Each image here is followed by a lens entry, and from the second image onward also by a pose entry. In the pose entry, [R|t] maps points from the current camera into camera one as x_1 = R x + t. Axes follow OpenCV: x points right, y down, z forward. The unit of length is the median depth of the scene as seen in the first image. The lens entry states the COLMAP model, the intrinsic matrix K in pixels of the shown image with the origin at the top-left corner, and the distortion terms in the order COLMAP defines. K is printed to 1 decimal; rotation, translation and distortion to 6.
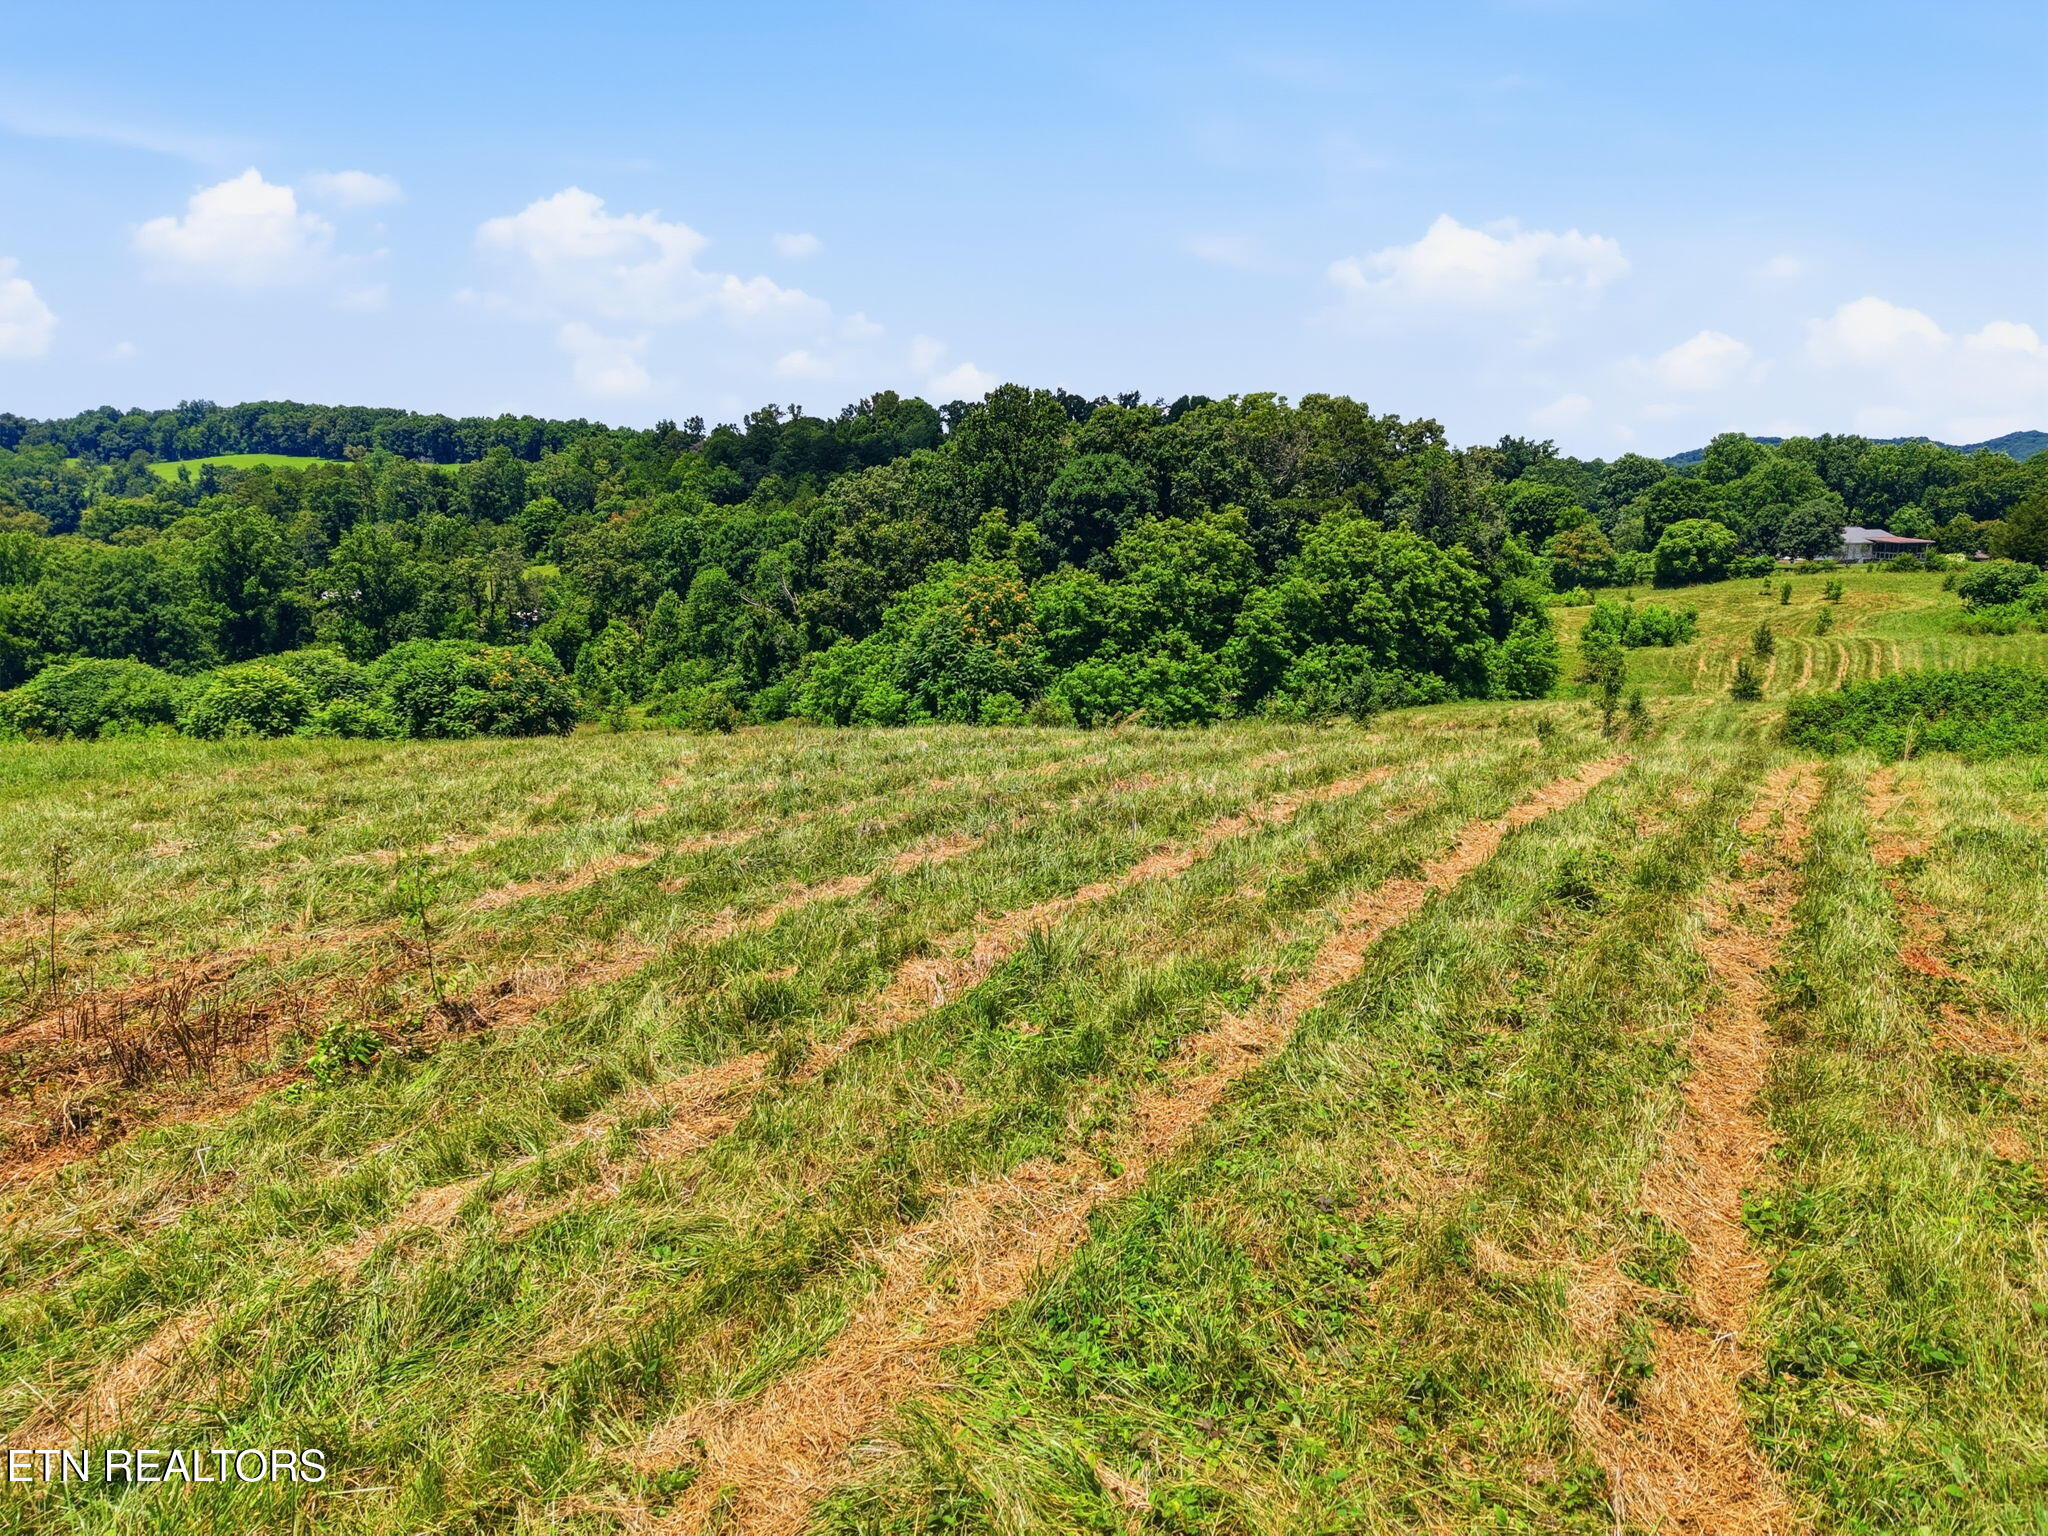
lens RADIAL K [[1409.3, 0, 1034.5], [0, 1409.3, 777.1], [0, 0, 1]] dist [0.033265, -0.002509]
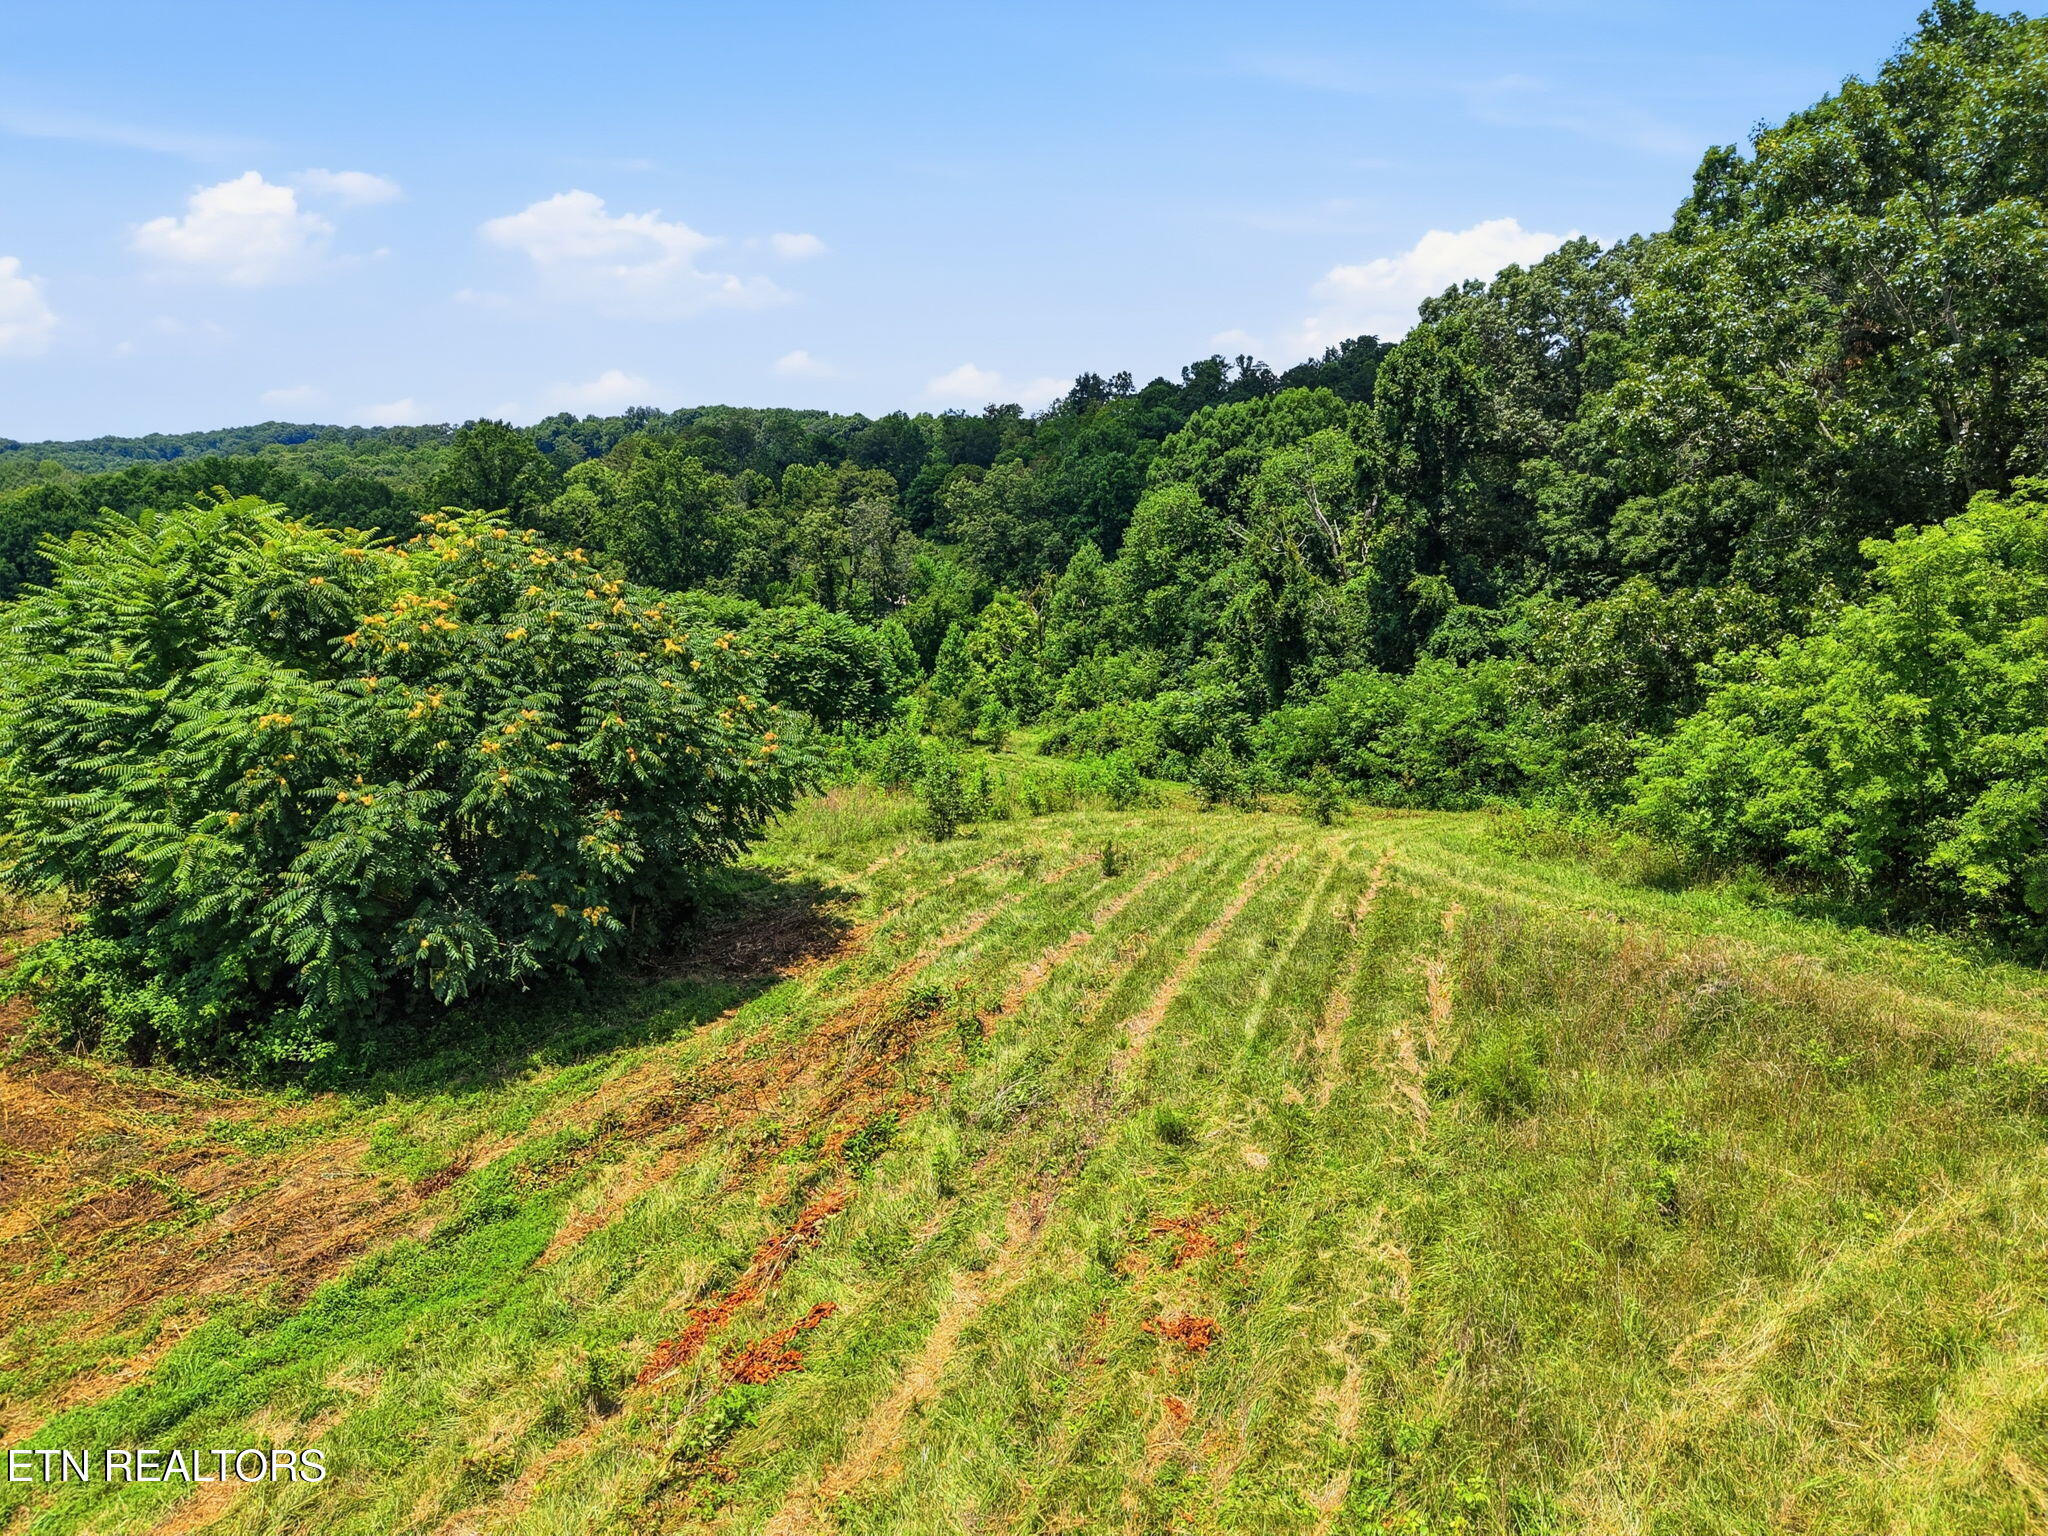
lens RADIAL K [[1409.3, 0, 1034.5], [0, 1409.3, 777.1], [0, 0, 1]] dist [0.033265, -0.002509]
pose [[0.961444, 0.052060, -0.270028, -0.122927], [-0.056178, 0.998392, -0.007540, -0.027368], [0.269202, 0.022419, 0.962823, 0.451167]]
